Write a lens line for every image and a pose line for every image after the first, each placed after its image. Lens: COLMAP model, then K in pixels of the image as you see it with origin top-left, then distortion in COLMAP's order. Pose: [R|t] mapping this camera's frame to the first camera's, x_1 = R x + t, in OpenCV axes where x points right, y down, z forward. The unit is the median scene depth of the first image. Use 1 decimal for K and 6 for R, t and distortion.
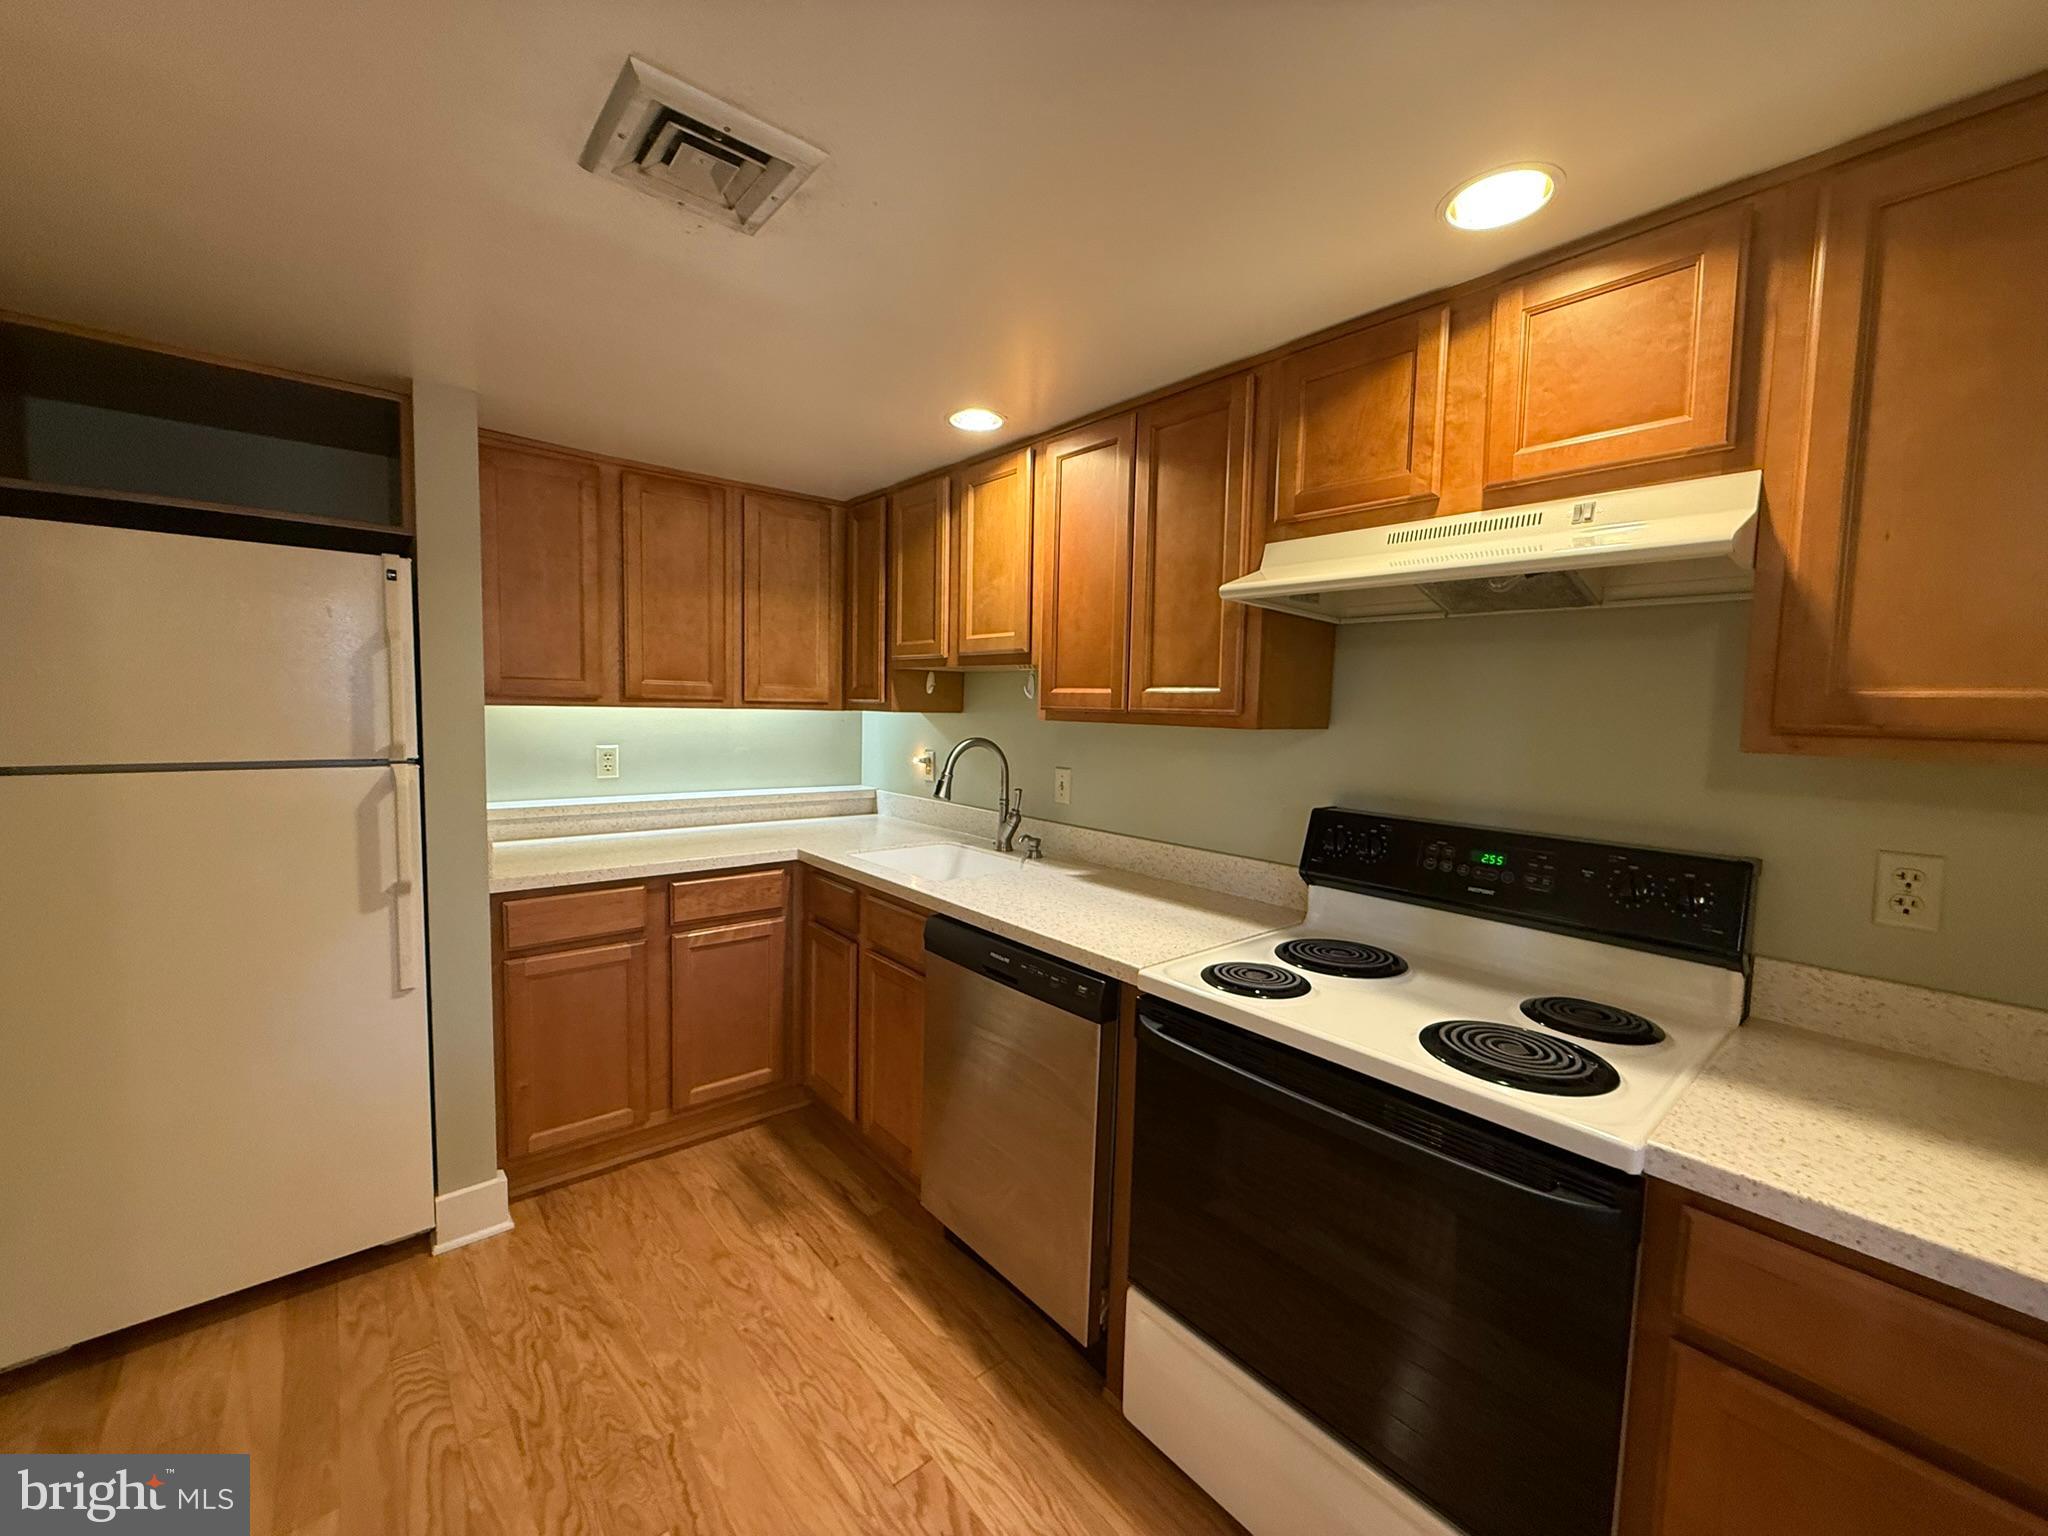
lens RADIAL K [[813.3, 0, 1022.0], [0, 813.3, 764.2], [0, 0, 1]] dist [-0.002581, 0.000814]
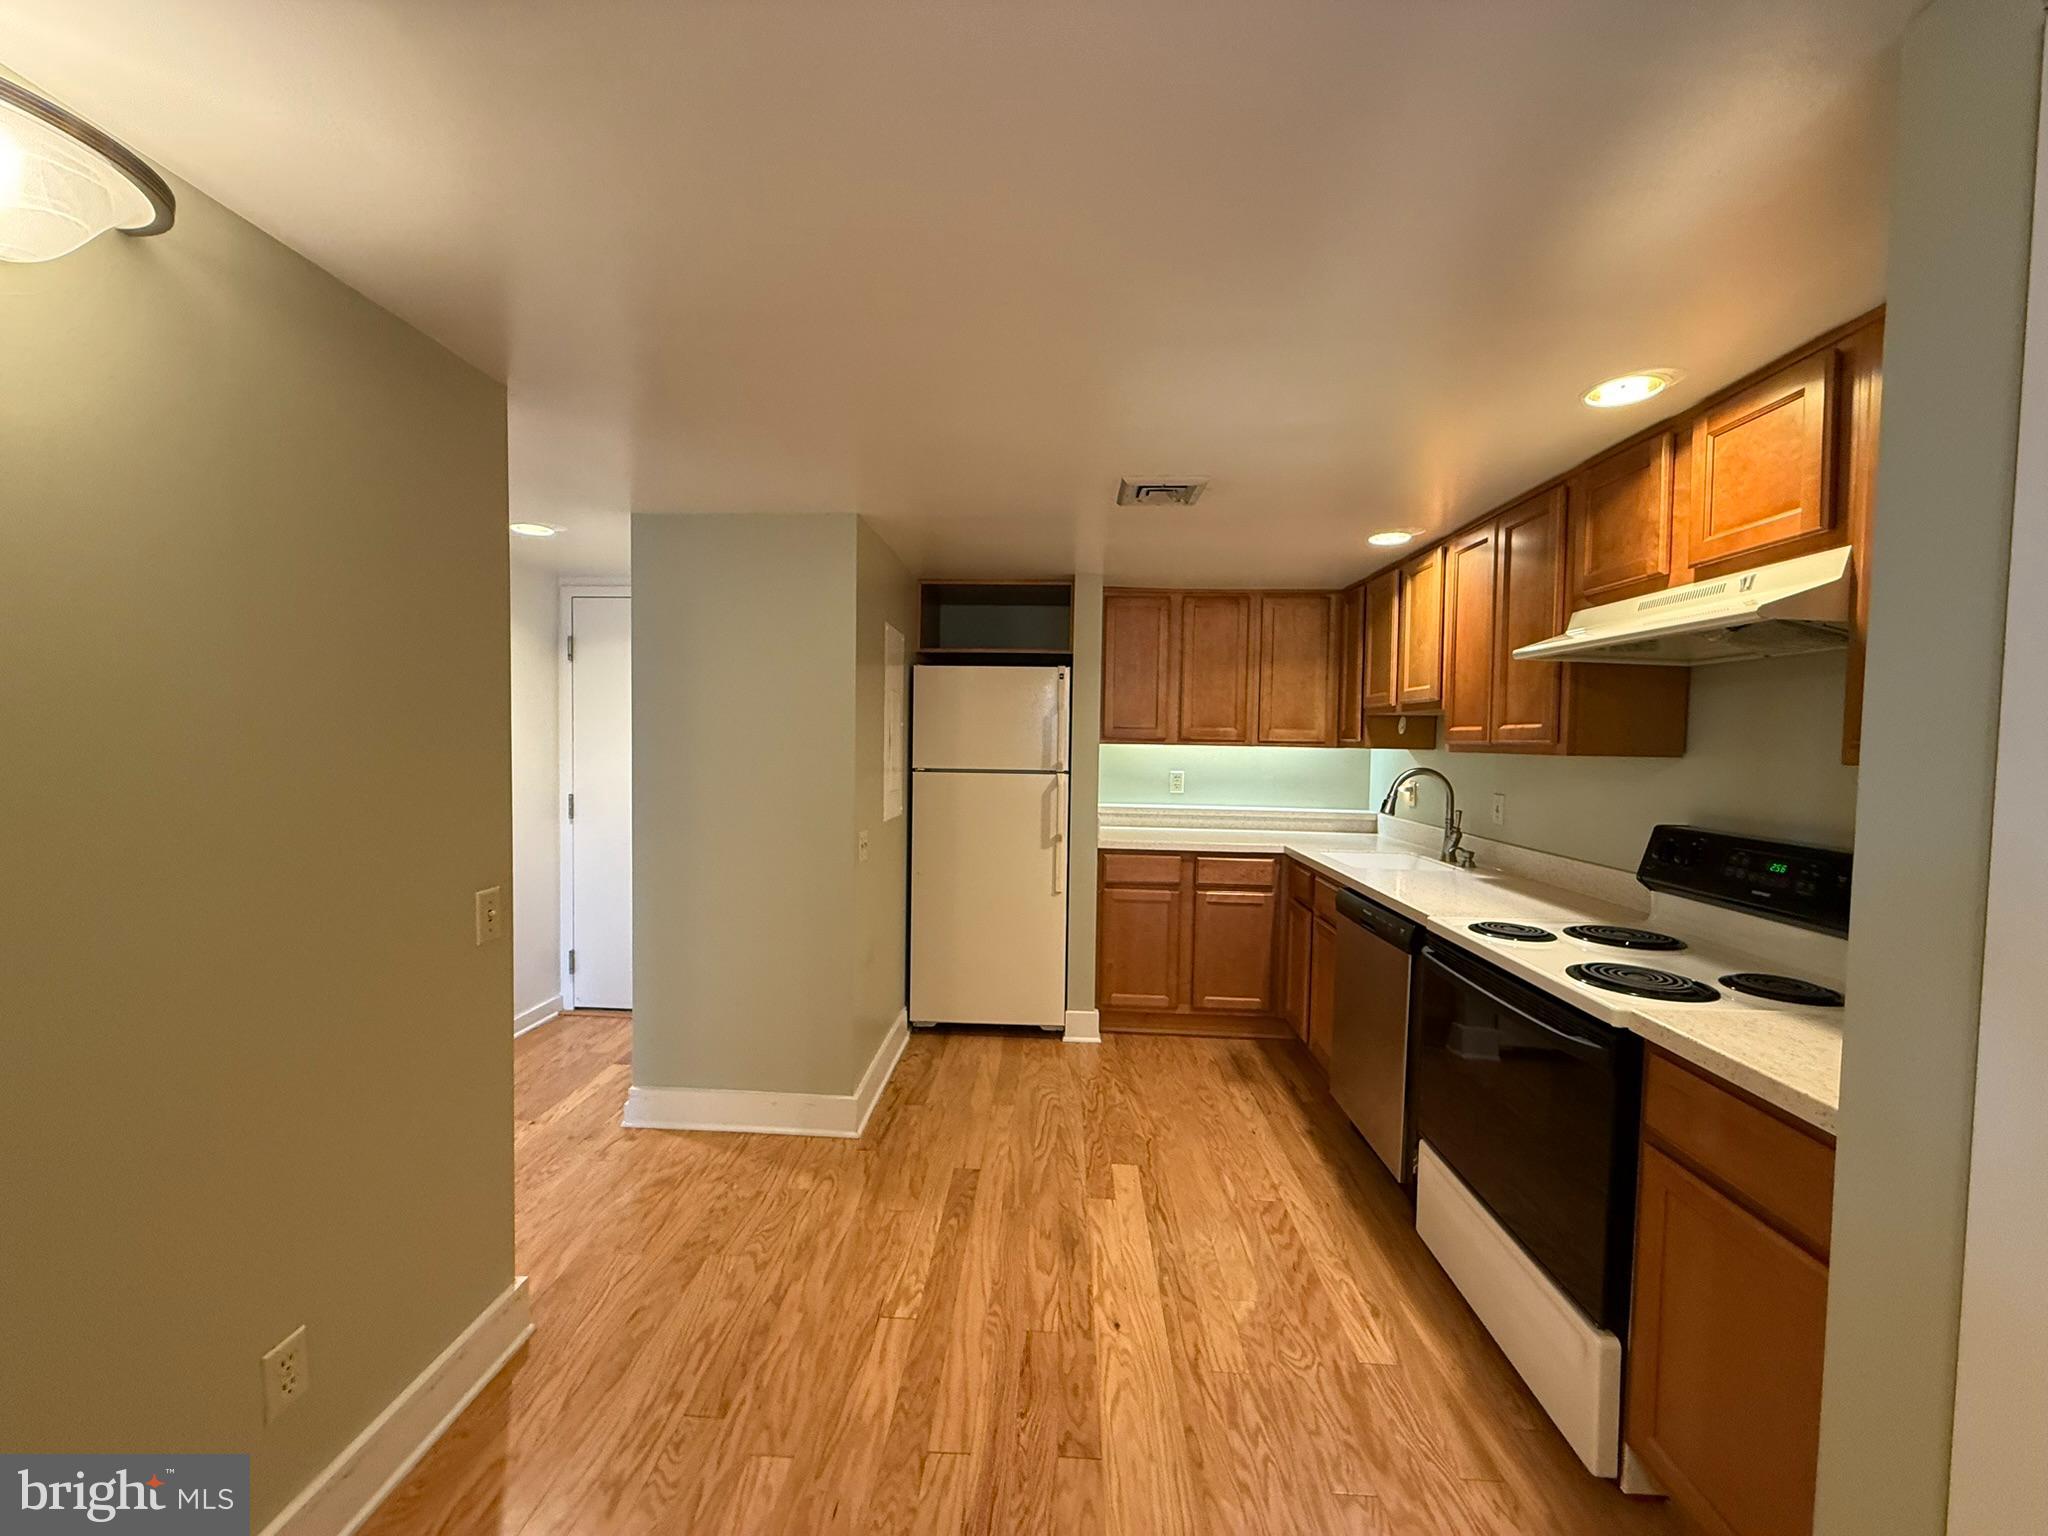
lens RADIAL K [[813.3, 0, 1012.7], [0, 813.3, 771.6], [0, 0, 1]] dist [-0.002581, 0.000814]
pose [[0.723001, 0.016469, -0.690650, 0.499074], [-0.050546, 0.998297, -0.029108, 0.059205], [0.688995, 0.055955, 0.722603, -0.487442]]
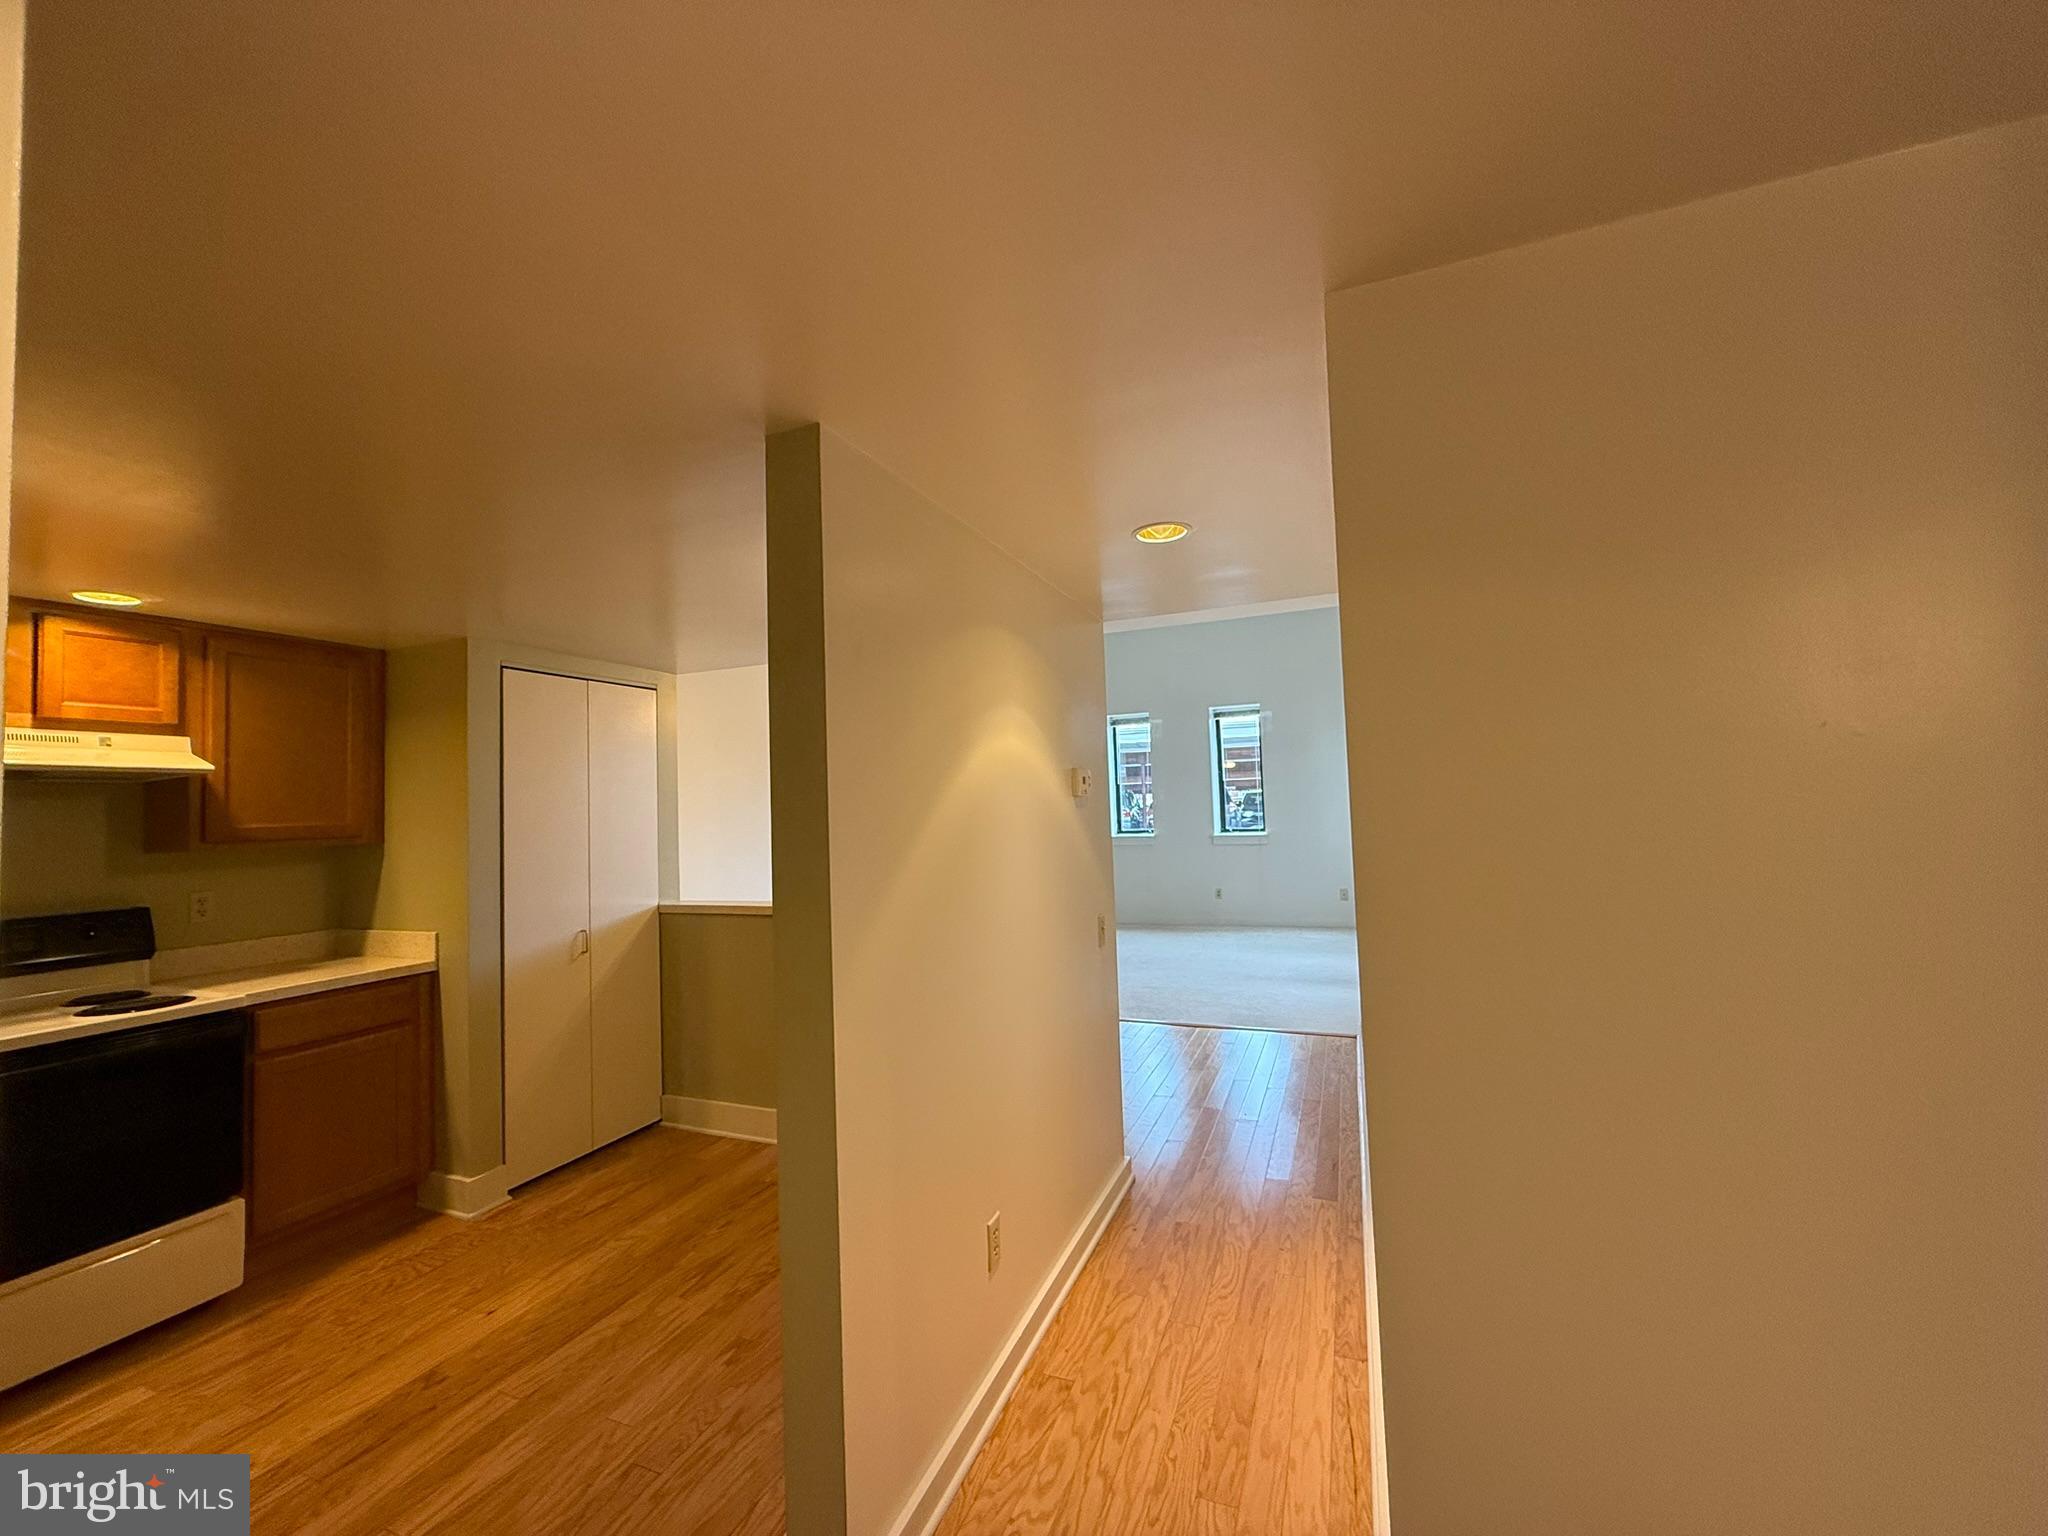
lens RADIAL K [[813.3, 0, 1013.9], [0, 813.3, 775.2], [0, 0, 1]] dist [-0.002581, 0.000814]
pose [[-0.451935, 0.026068, 0.891670, -1.429653], [0.089273, 0.995877, 0.016133, -0.037234], [-0.887572, 0.086893, -0.452399, -0.058394]]
